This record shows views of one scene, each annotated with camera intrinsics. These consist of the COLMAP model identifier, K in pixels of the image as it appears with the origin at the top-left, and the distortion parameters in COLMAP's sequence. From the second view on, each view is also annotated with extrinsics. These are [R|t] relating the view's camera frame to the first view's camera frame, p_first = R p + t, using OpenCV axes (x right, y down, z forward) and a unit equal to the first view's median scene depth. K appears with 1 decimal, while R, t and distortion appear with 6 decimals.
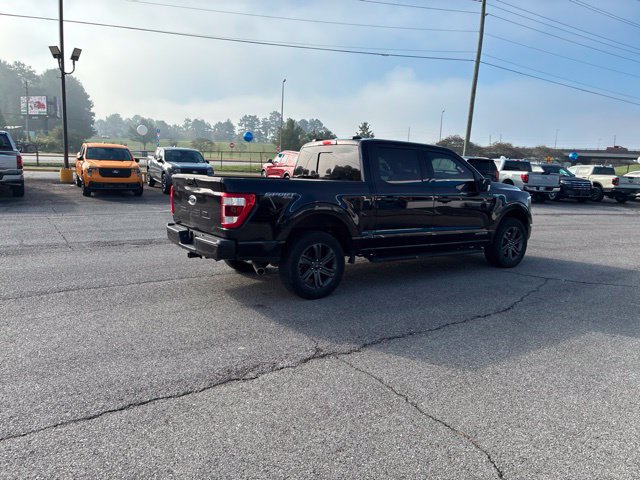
lens RADIAL K [[490.2, 0, 319.1], [0, 490.2, 242.4], [0, 0, 1]] dist [0.028179, -0.006015]
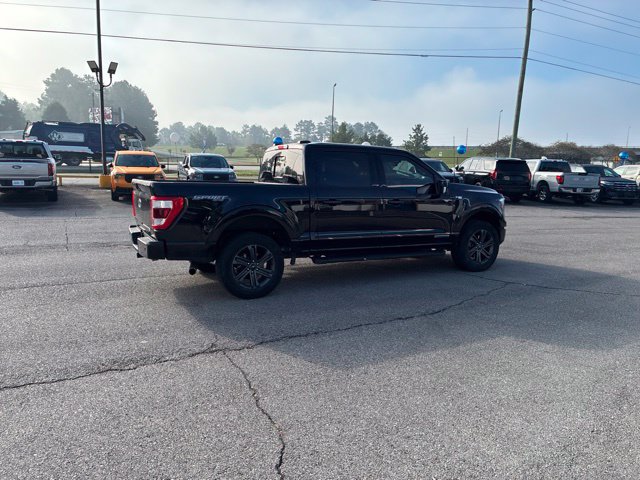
lens RADIAL K [[490.2, 0, 319.1], [0, 490.2, 242.4], [0, 0, 1]] dist [0.028179, -0.006015]
pose [[0.992884, 0.005361, -0.118966, 0.166260], [-0.006200, 0.999958, -0.006682, 0.002111], [0.118926, 0.007372, 0.992876, -0.007236]]
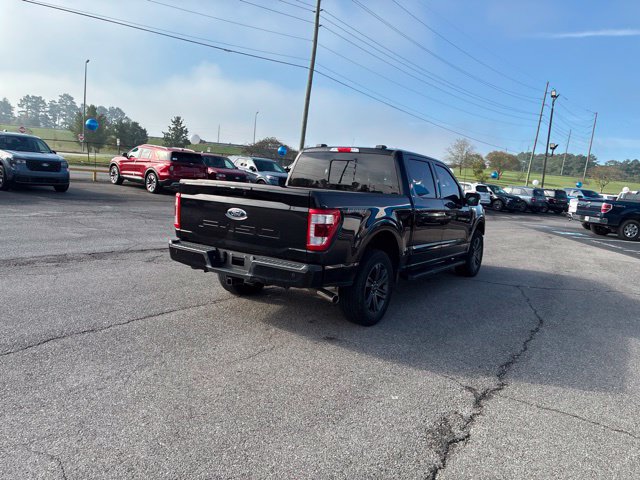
lens RADIAL K [[487.1, 0, 320.2], [0, 487.1, 248.7], [0, 0, 1]] dist [0.044173, -0.047793]
pose [[0.921962, -0.016689, 0.386920, -0.288471], [0.010238, 0.999772, 0.018728, -0.027930], [-0.387144, -0.013305, 0.921923, 0.133468]]
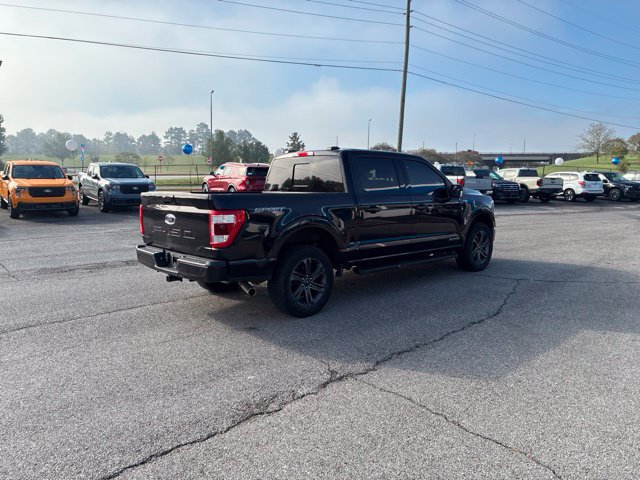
lens RADIAL K [[487.1, 0, 320.2], [0, 487.1, 248.7], [0, 0, 1]] dist [0.044173, -0.047793]
pose [[0.989107, -0.053255, 0.137224, -0.068641], [0.054094, 0.998533, -0.002386, -0.008883], [-0.136895, 0.009783, 0.990537, 0.030545]]
